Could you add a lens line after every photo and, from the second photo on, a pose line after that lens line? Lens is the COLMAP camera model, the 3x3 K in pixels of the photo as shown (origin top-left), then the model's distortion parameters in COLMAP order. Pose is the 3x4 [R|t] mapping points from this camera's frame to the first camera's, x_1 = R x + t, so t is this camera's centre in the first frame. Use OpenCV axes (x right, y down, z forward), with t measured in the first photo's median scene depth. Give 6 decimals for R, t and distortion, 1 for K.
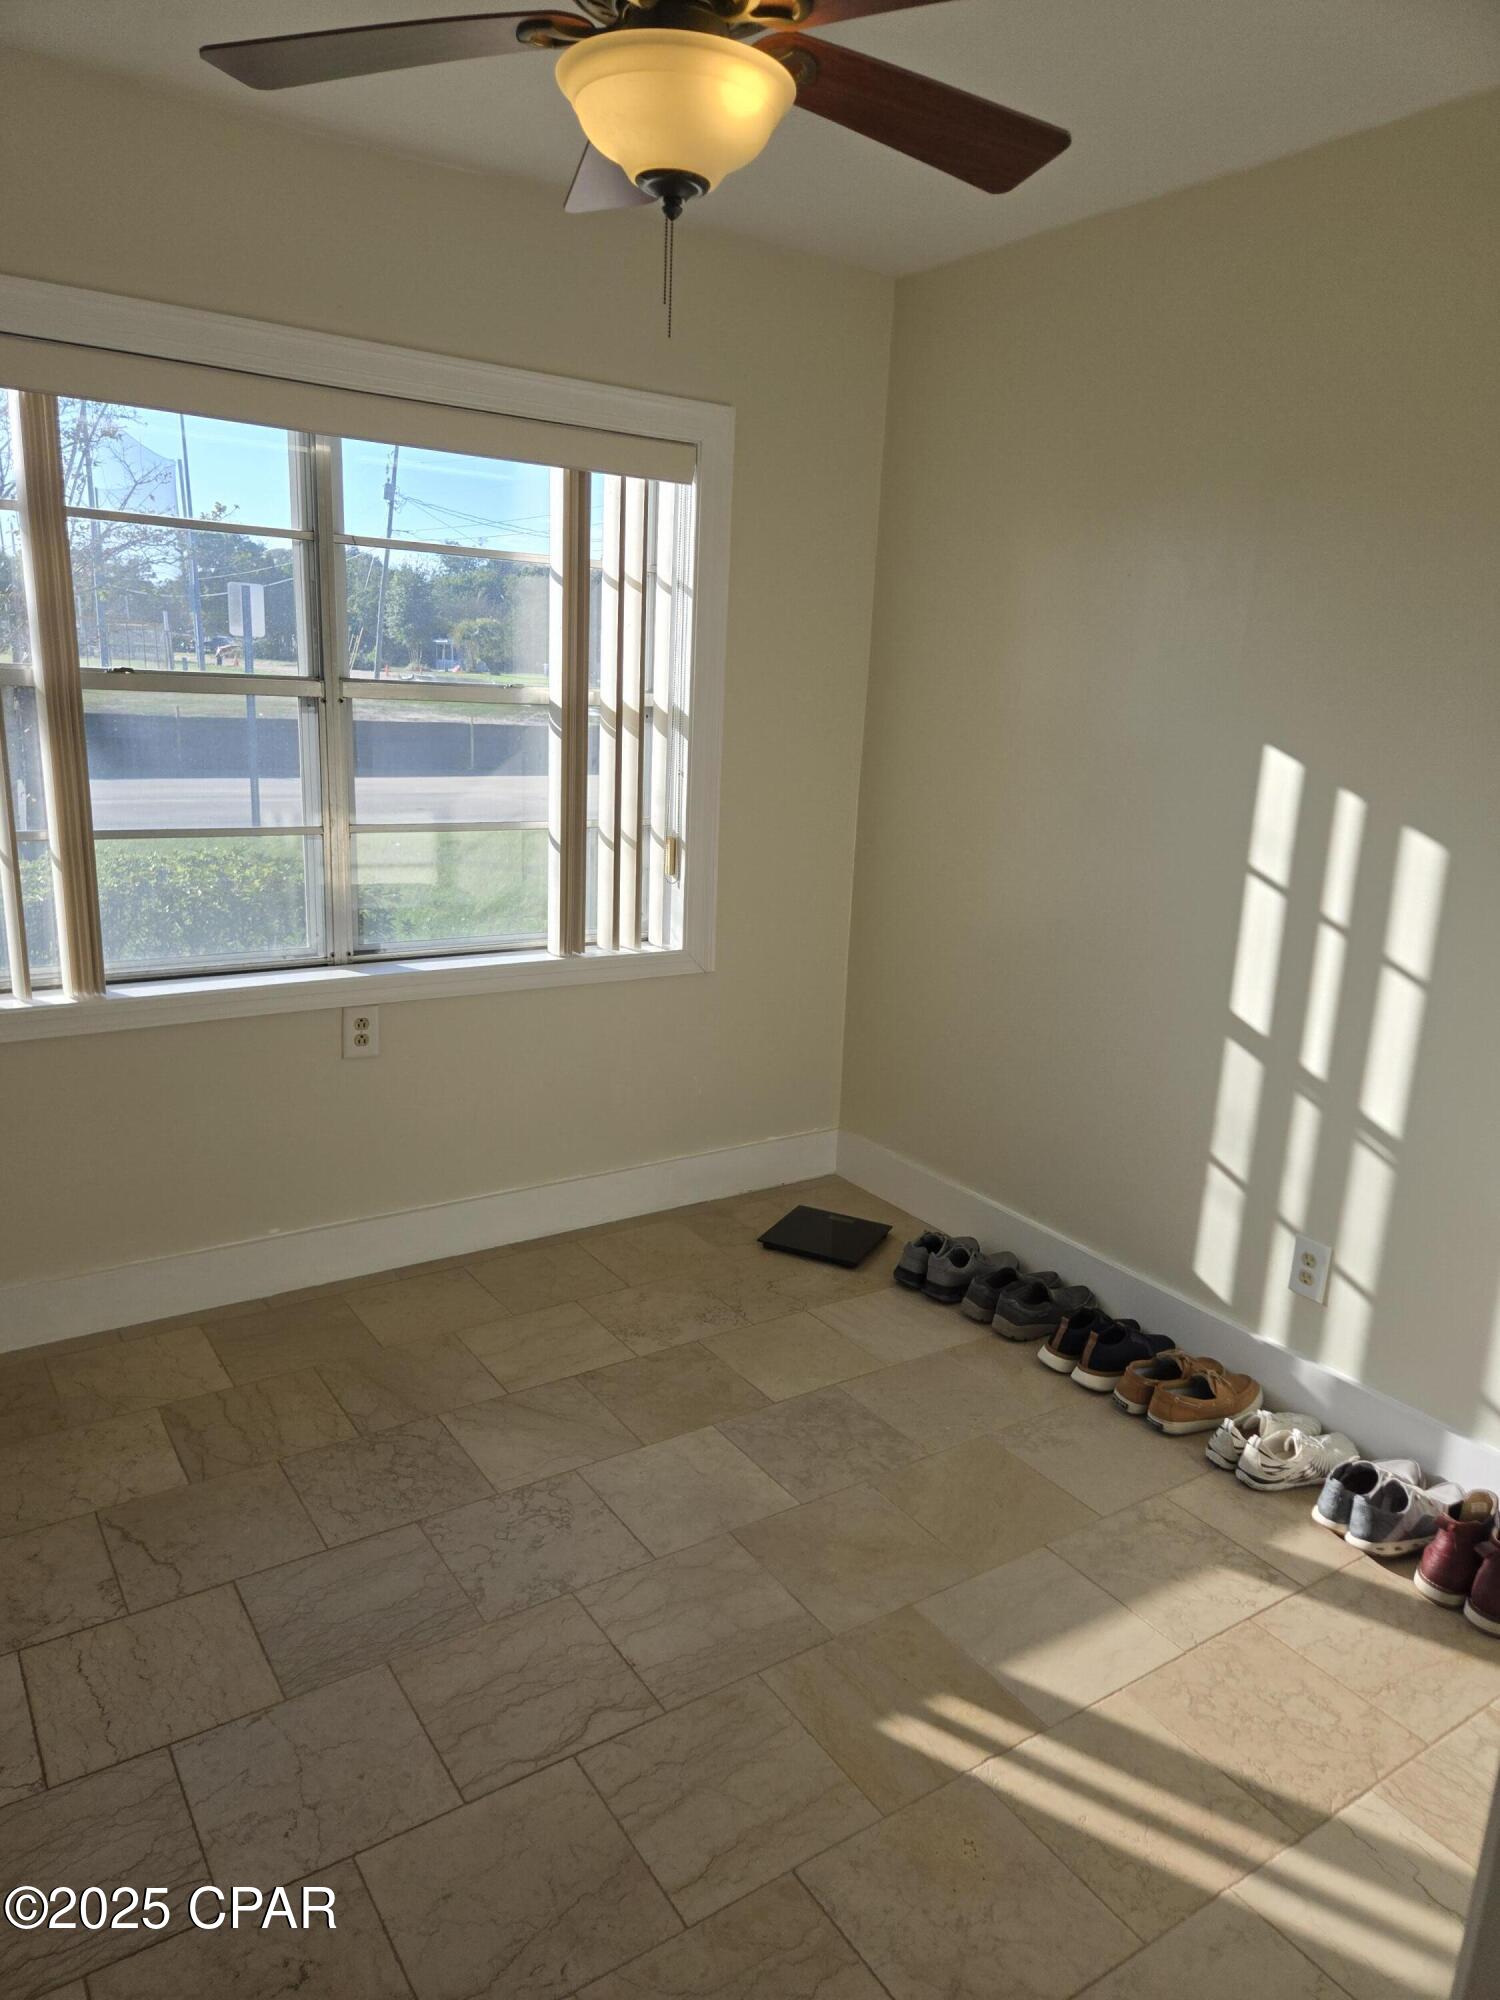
lens RADIAL K [[1334.2, 0, 750.0], [0, 1334.2, 1000.0], [0, 0, 1]] dist [0.035723, -0.029284]
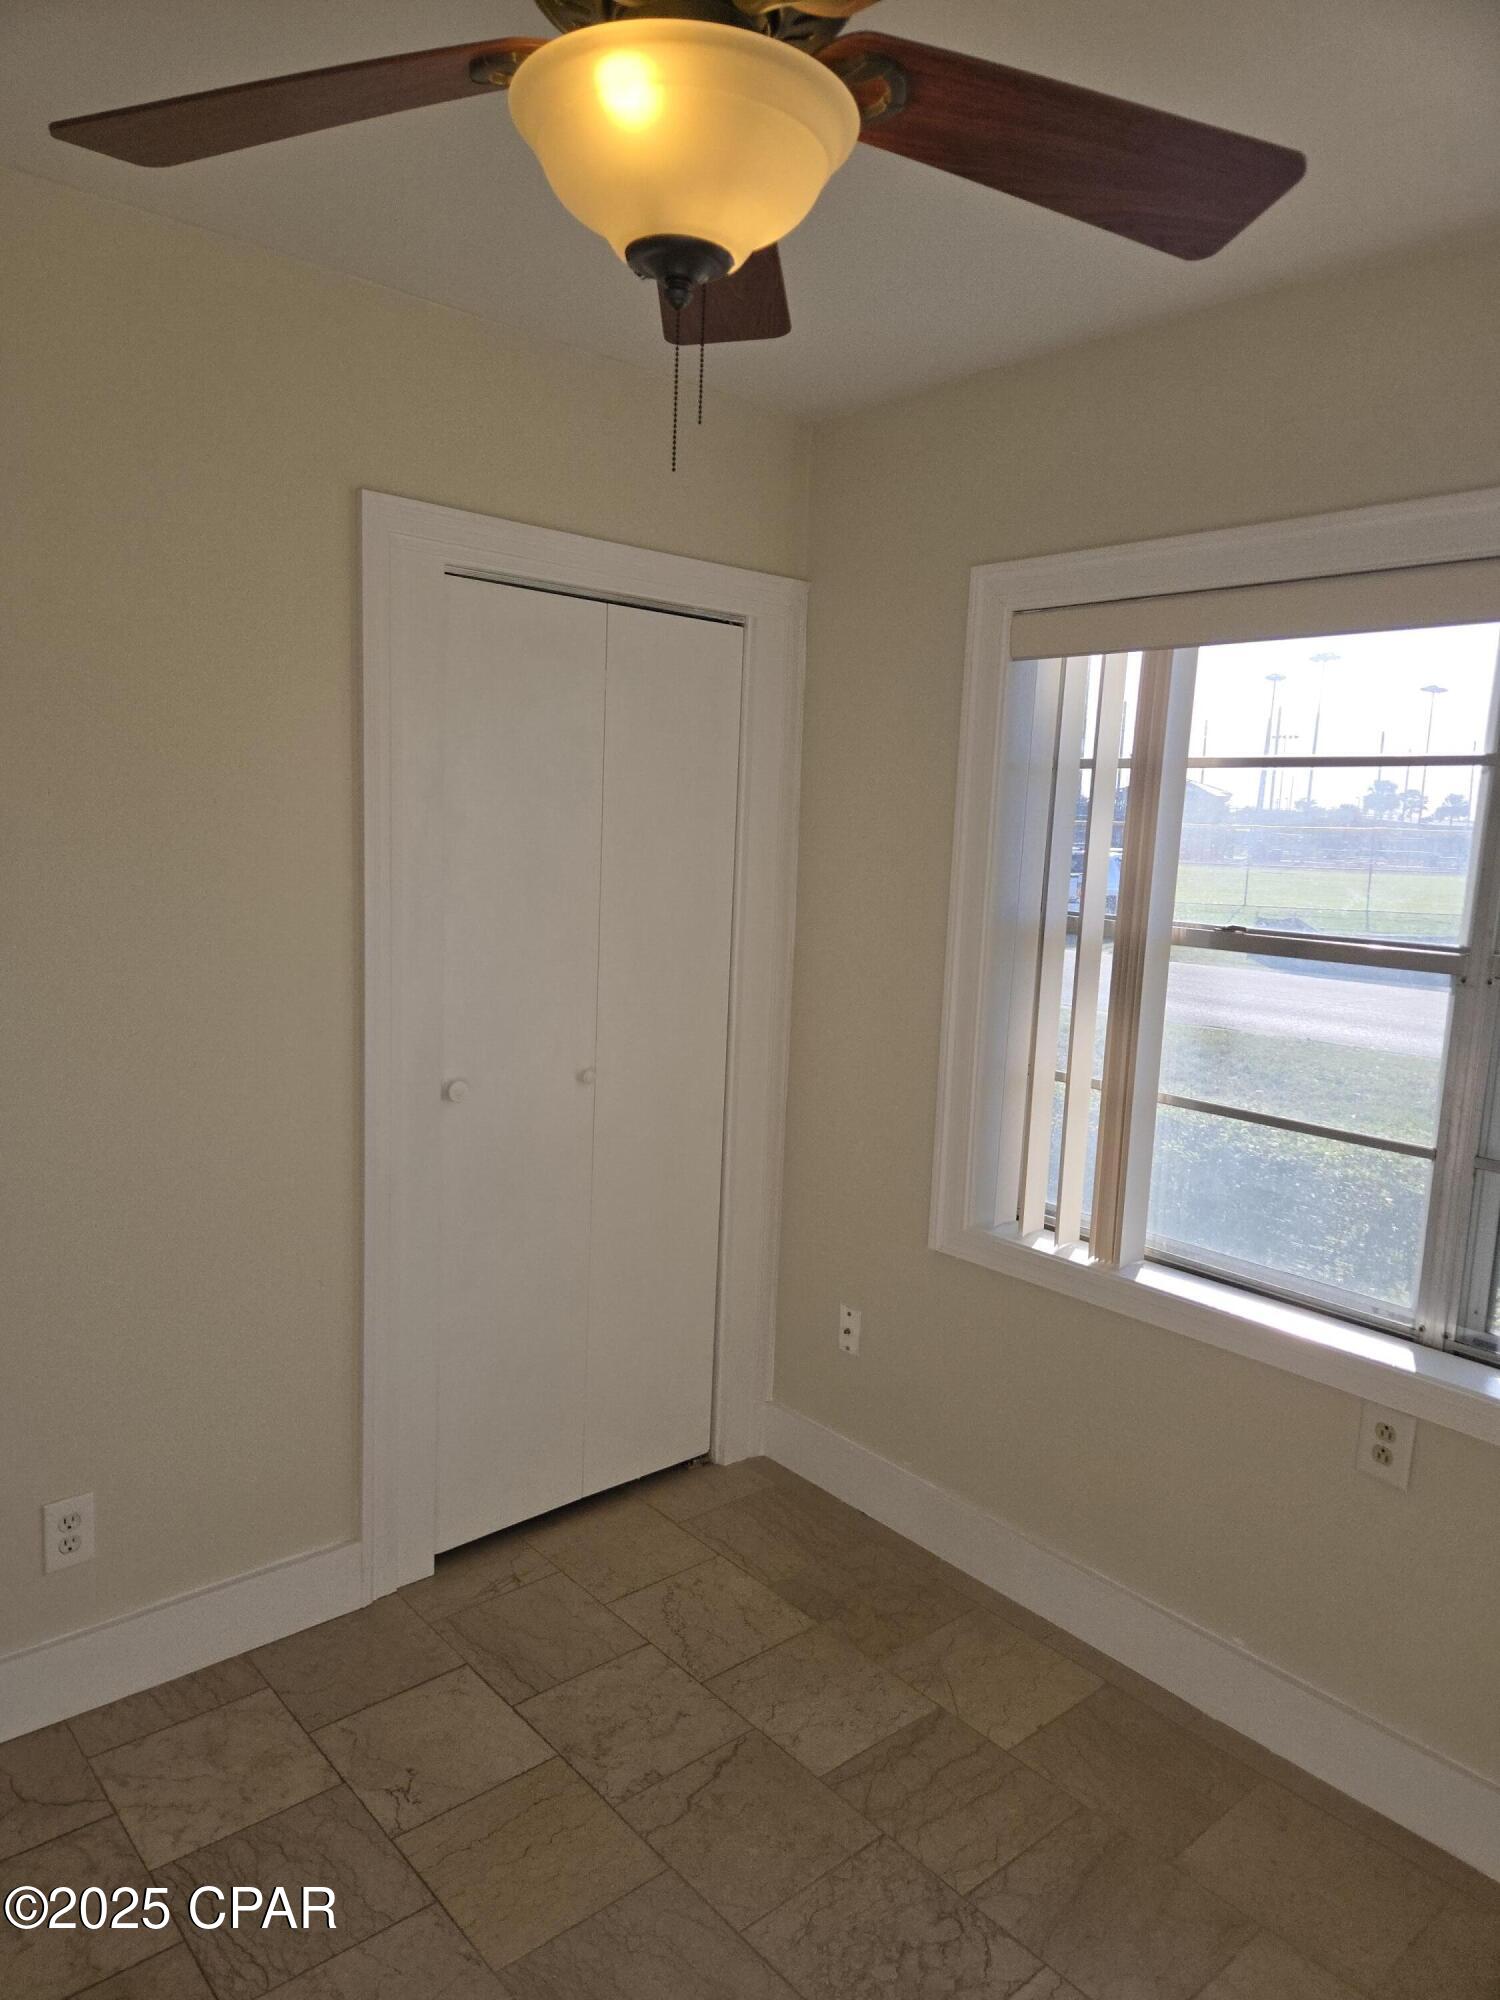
lens RADIAL K [[1334.2, 0, 750.0], [0, 1334.2, 1000.0], [0, 0, 1]] dist [0.035723, -0.029284]
pose [[0.124462, 0.095225, -0.987644, 0.400527], [-0.272300, 0.960445, 0.058288, -0.176658], [0.954129, 0.261681, 0.145468, 0.622274]]
